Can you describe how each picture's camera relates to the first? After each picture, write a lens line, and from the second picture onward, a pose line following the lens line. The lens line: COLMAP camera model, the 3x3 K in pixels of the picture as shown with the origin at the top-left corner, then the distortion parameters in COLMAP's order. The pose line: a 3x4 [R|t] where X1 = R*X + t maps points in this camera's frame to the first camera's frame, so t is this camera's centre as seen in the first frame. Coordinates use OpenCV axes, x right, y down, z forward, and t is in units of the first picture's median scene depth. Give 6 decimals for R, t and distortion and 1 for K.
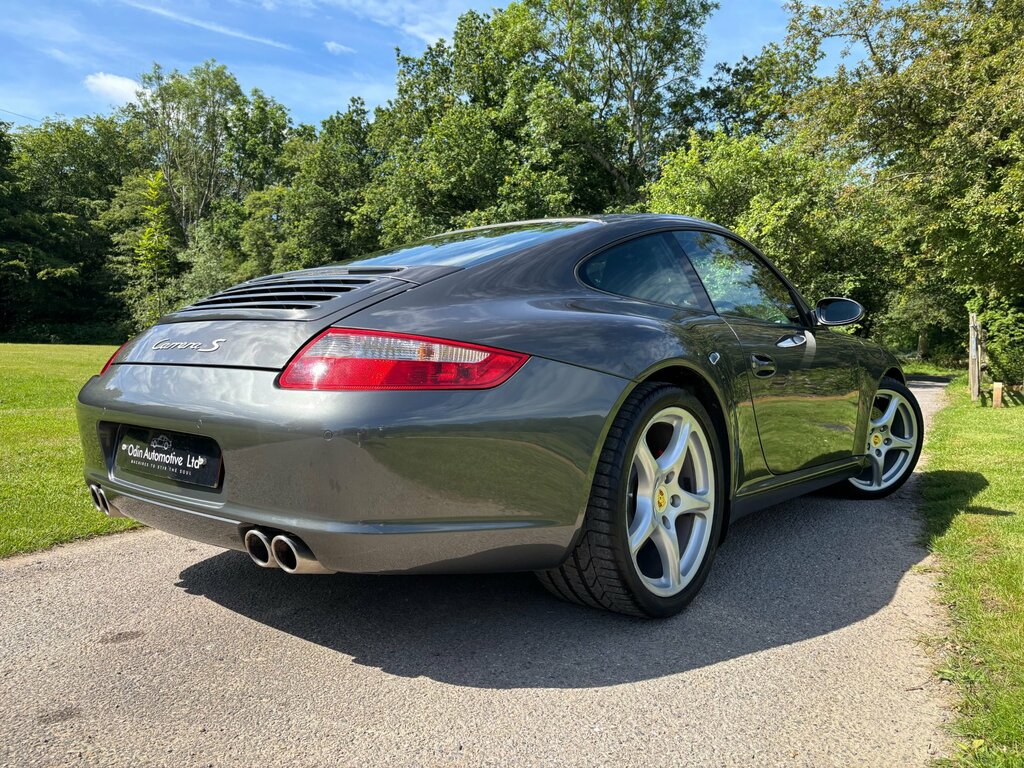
lens RADIAL K [[777.2, 0, 498.9], [0, 777.2, 381.7], [0, 0, 1]] dist [0.020781, -0.008193]
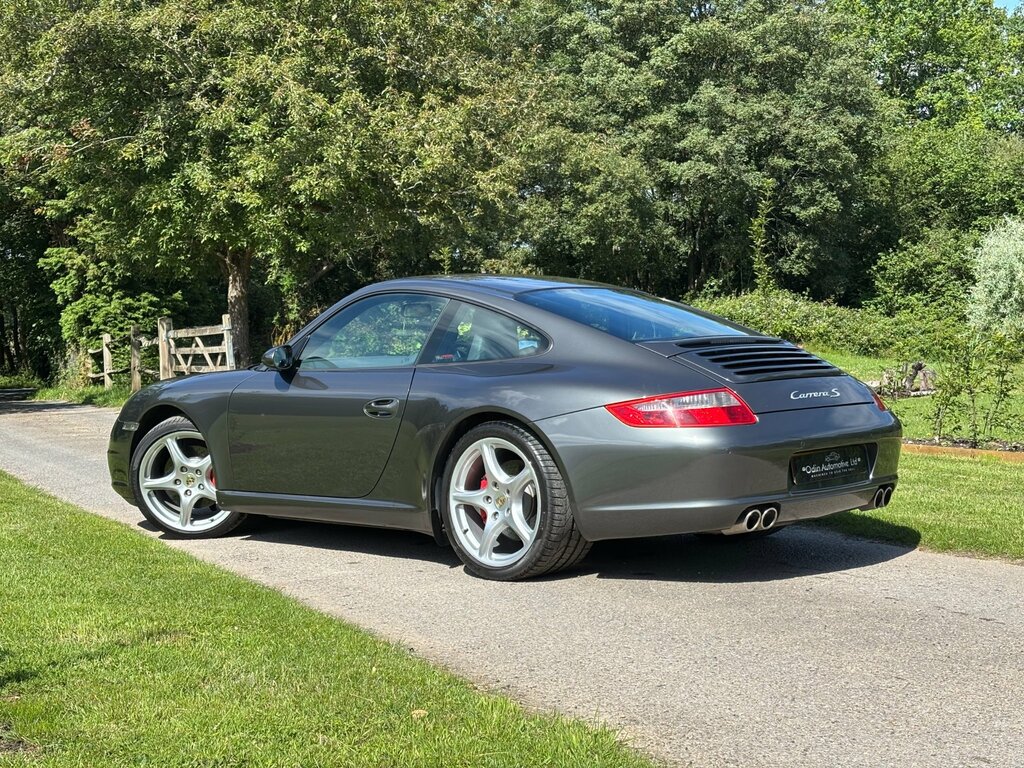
lens RADIAL K [[1534.2, 0, 513.1], [0, 1534.2, 395.2], [0, 0, 1]] dist [0.275291, -1.131790]
pose [[0.570799, -0.065977, 0.818434, -0.206363], [0.074102, 0.996838, 0.028678, -0.007554], [-0.817739, 0.044278, 0.573884, -0.081154]]
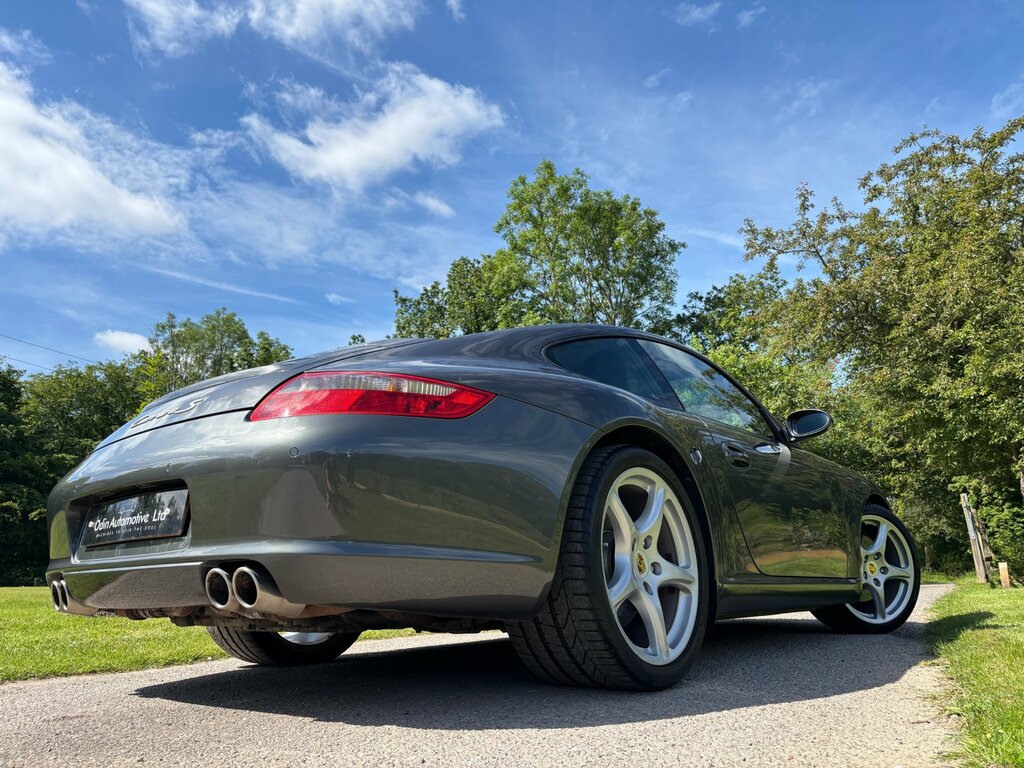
lens RADIAL K [[774.6, 0, 508.2], [0, 774.6, 384.3], [0, 0, 1]] dist [0.042350, -0.041645]
pose [[0.999234, -0.034189, 0.019061, 0.002086], [0.038208, 0.957733, -0.285112, 0.013825], [-0.008508, 0.285621, 0.958305, 0.000089]]
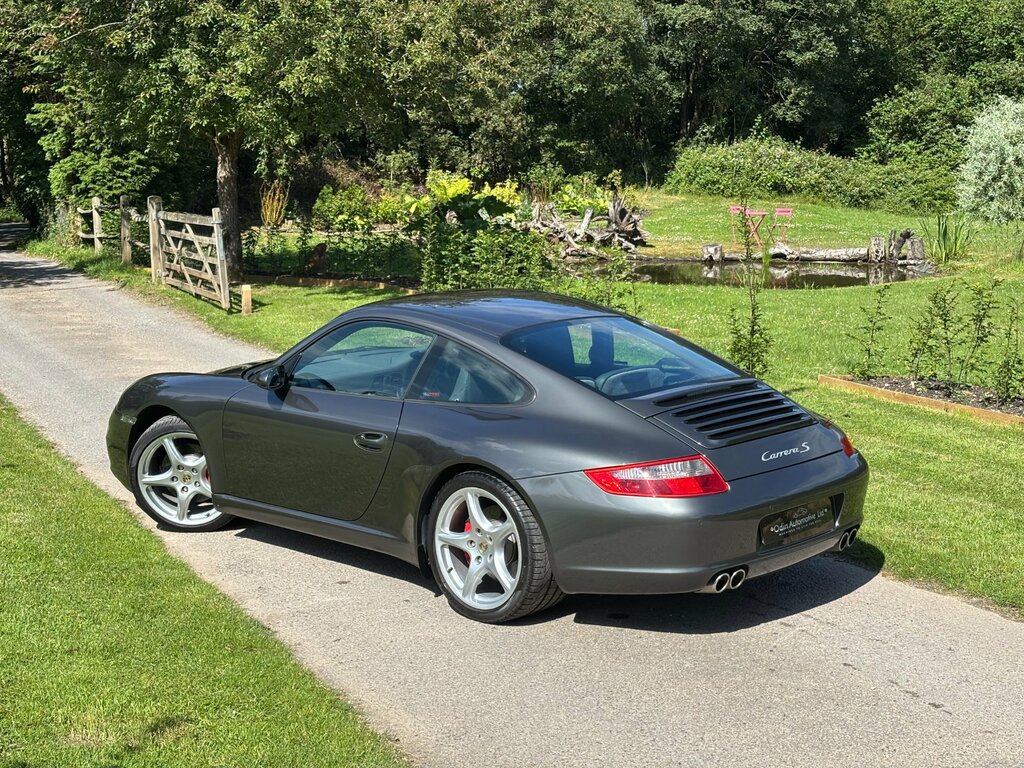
lens RADIAL K [[1536.0, 0, 500.9], [0, 1536.0, 379.6], [0, 0, 1]] dist [0.234132, -0.859605]
pose [[0.572613, -0.149187, 0.806137, -0.209307], [0.061318, 0.988343, 0.139351, -0.039178], [-0.817529, -0.030364, 0.575086, -0.086554]]
